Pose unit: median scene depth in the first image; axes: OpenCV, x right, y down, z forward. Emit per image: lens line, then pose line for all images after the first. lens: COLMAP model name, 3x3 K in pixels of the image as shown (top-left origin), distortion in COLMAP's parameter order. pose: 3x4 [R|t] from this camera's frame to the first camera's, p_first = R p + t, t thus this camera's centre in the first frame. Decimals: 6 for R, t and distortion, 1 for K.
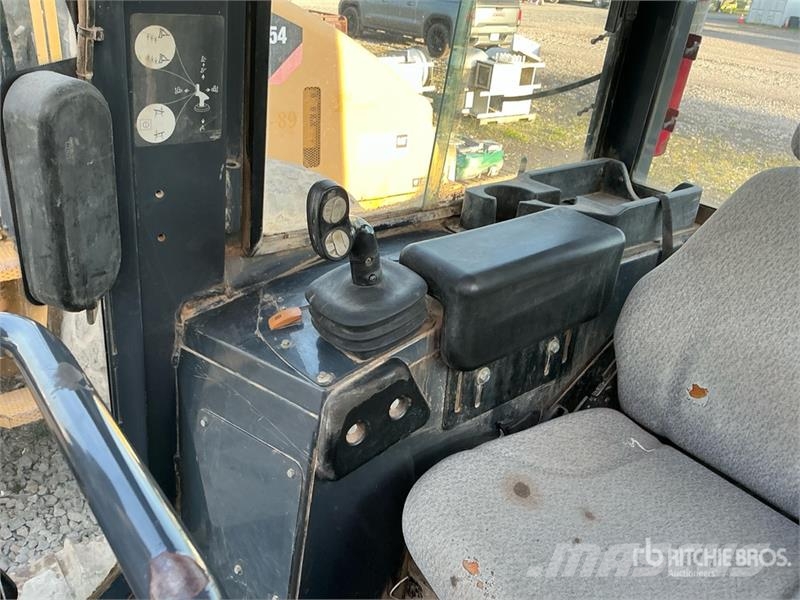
lens RADIAL K [[667.5, 0, 405.6], [0, 667.5, 303.4], [0, 0, 1]] dist [0.136984, -0.279581]
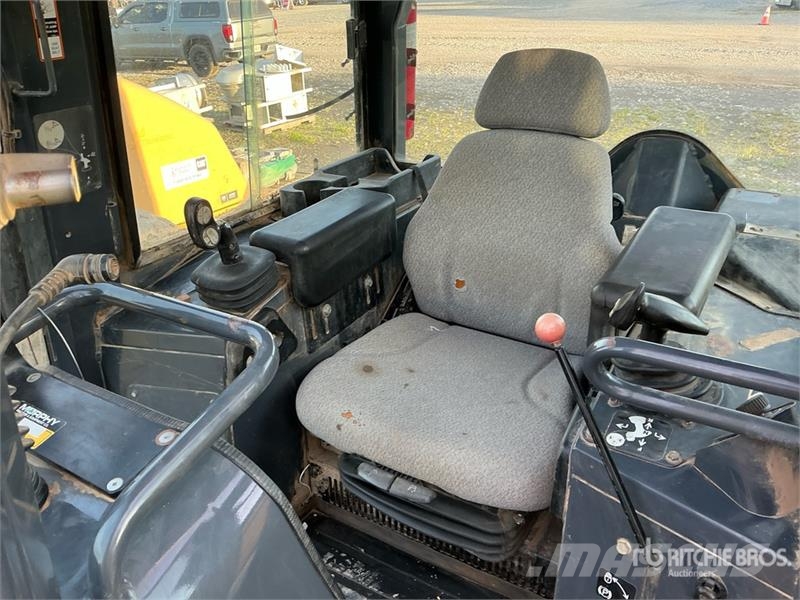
lens RADIAL K [[667.5, 0, 405.6], [0, 667.5, 303.4], [0, 0, 1]] dist [0.136984, -0.279581]
pose [[0.936792, -0.247335, 0.247479, -0.077232], [0.248169, 0.968302, 0.028337, 0.092110], [-0.246643, 0.034871, 0.968479, -0.439610]]
